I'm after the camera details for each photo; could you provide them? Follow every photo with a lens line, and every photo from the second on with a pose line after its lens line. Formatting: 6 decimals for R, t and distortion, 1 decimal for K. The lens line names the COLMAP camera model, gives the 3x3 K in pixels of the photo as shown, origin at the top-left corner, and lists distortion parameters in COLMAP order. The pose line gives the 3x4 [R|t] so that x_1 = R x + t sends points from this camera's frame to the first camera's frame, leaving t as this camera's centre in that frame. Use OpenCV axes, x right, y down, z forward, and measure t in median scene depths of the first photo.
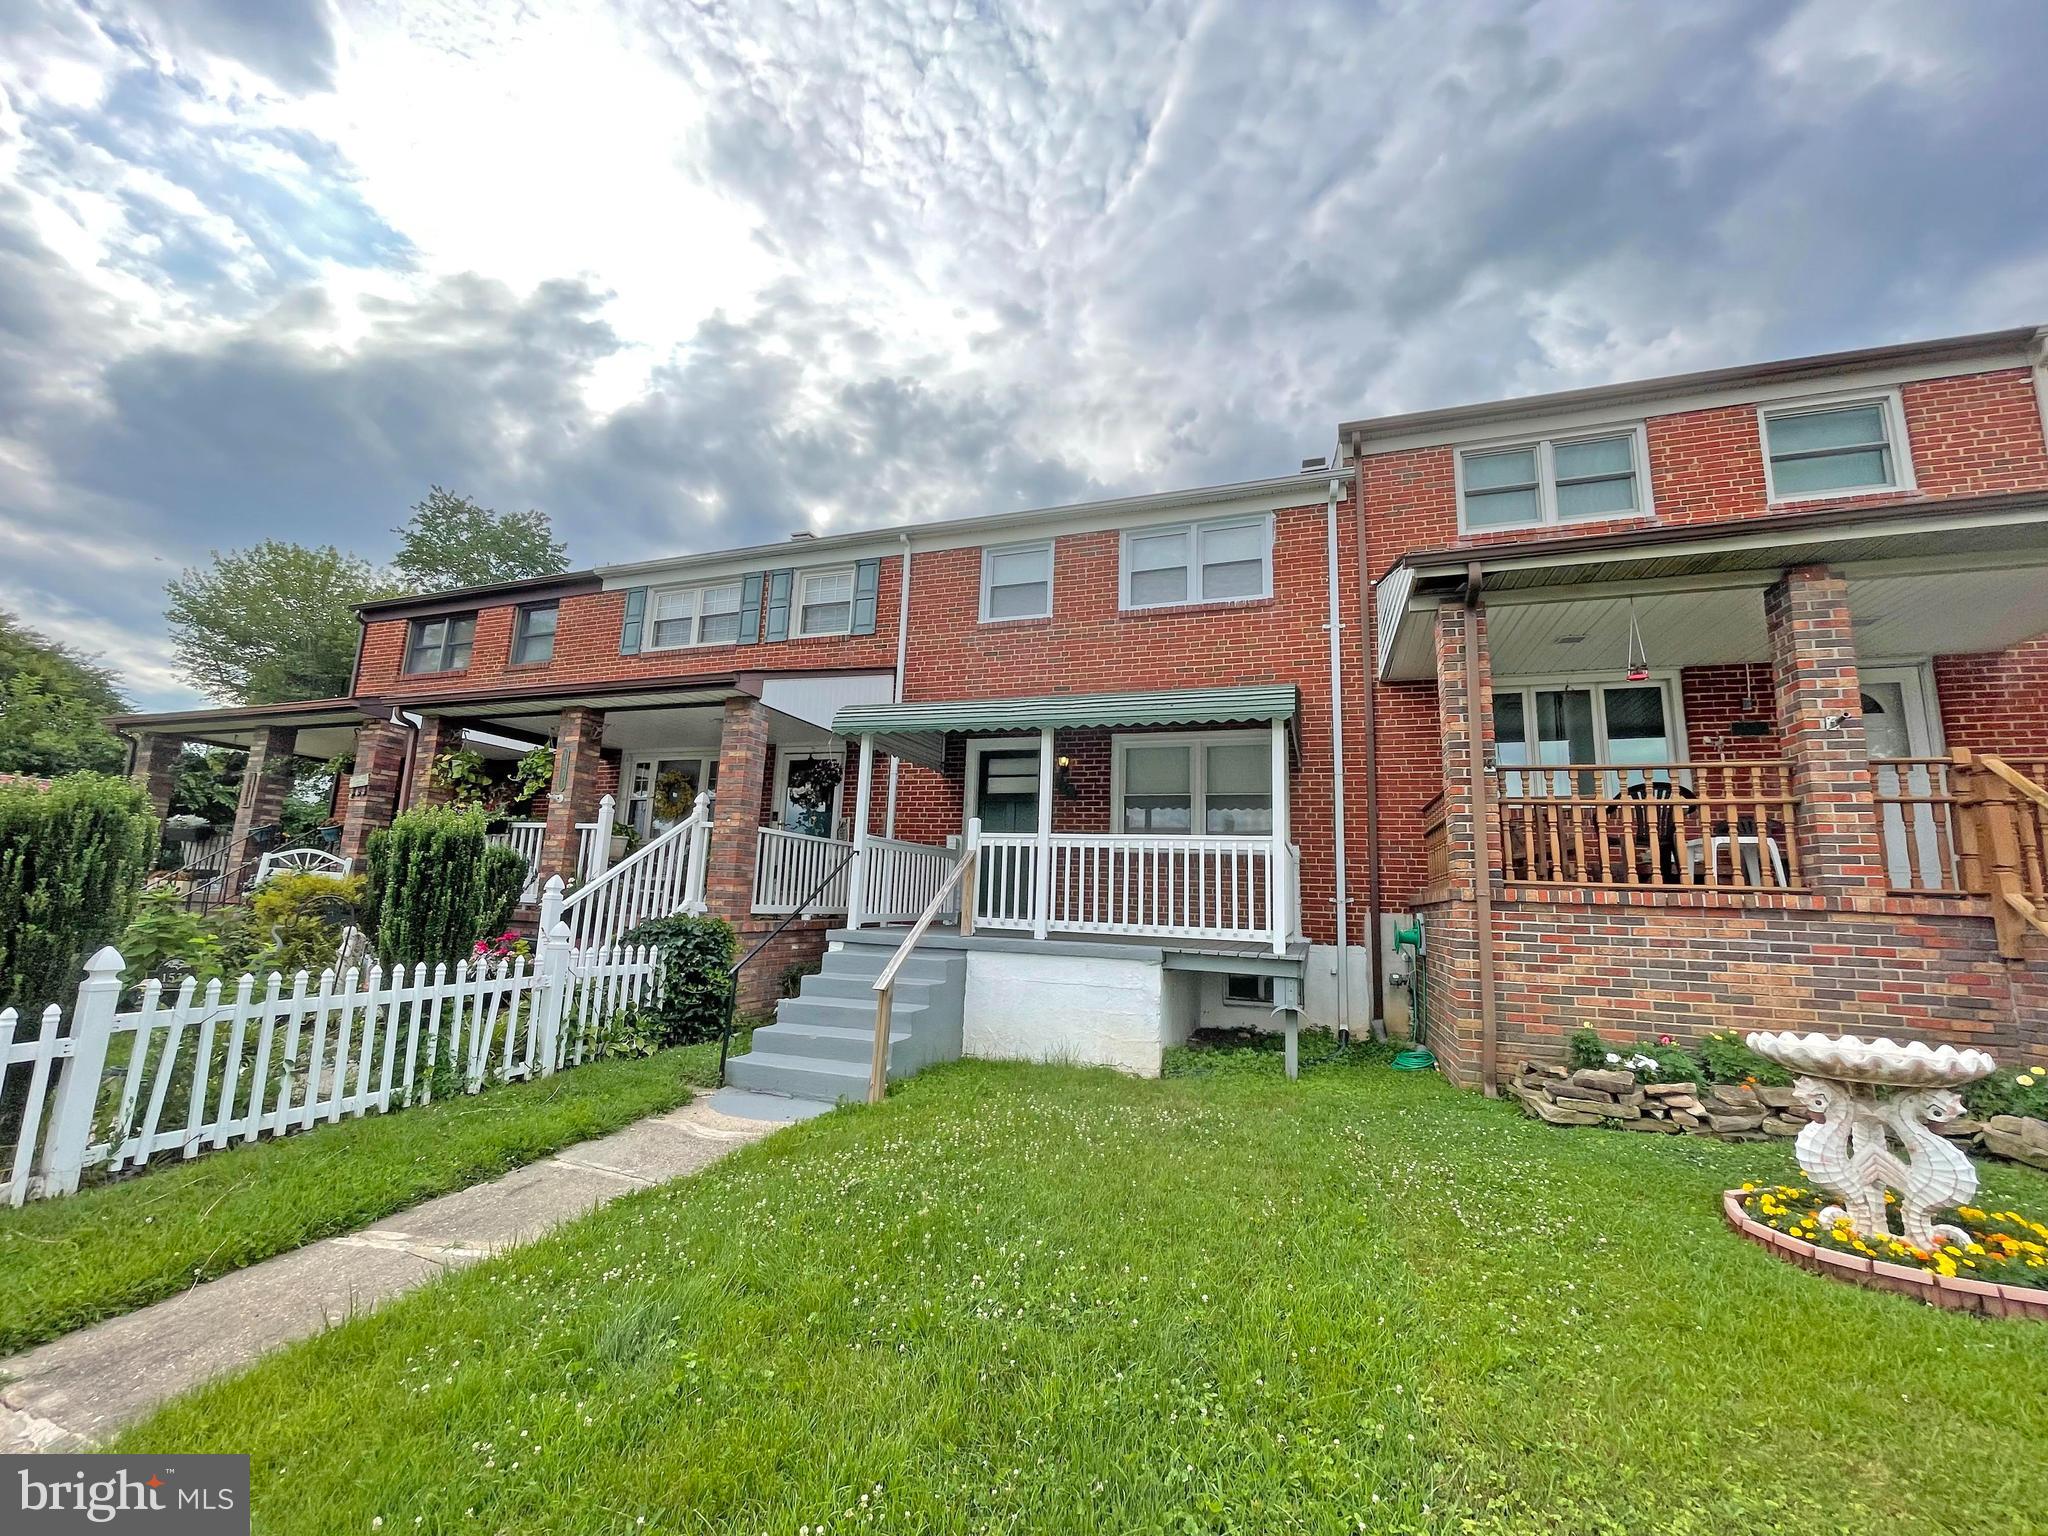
lens RADIAL K [[828.2, 0, 1018.8], [0, 828.2, 764.3], [0, 0, 1]] dist [-0.001490, 0.000718]
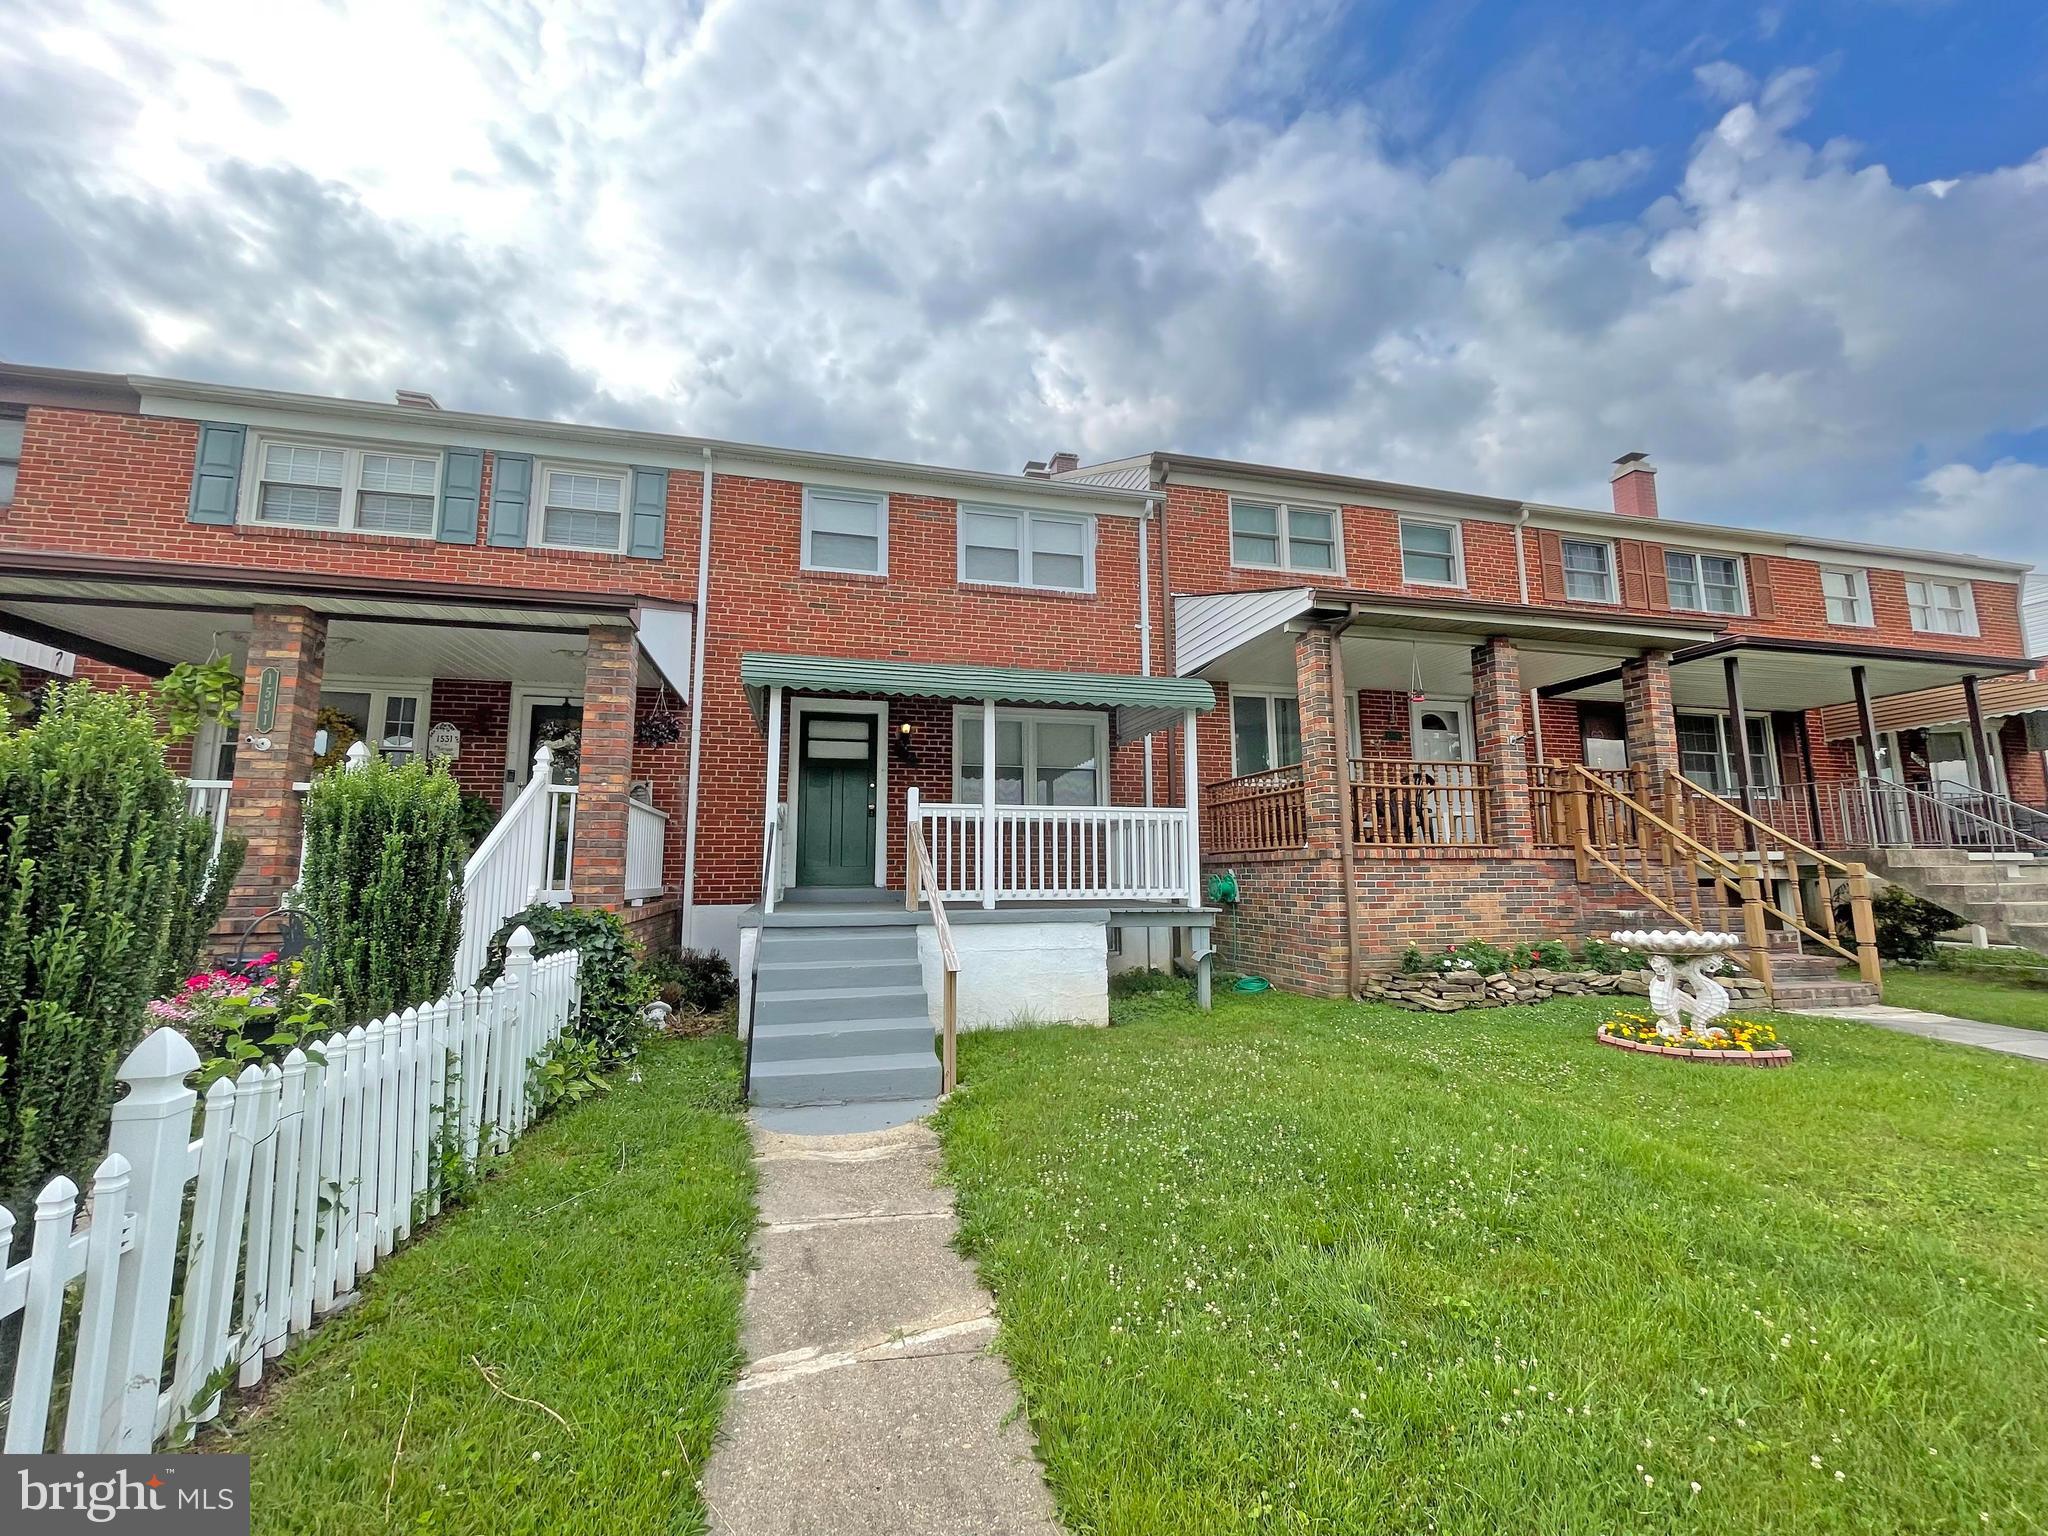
lens RADIAL K [[828.2, 0, 1018.8], [0, 828.2, 764.3], [0, 0, 1]] dist [-0.001490, 0.000718]
pose [[0.831749, 0.032263, 0.554214, -0.419237], [-0.058051, 0.997891, 0.029030, 0.003062], [-0.552109, -0.056319, 0.831868, 0.124349]]
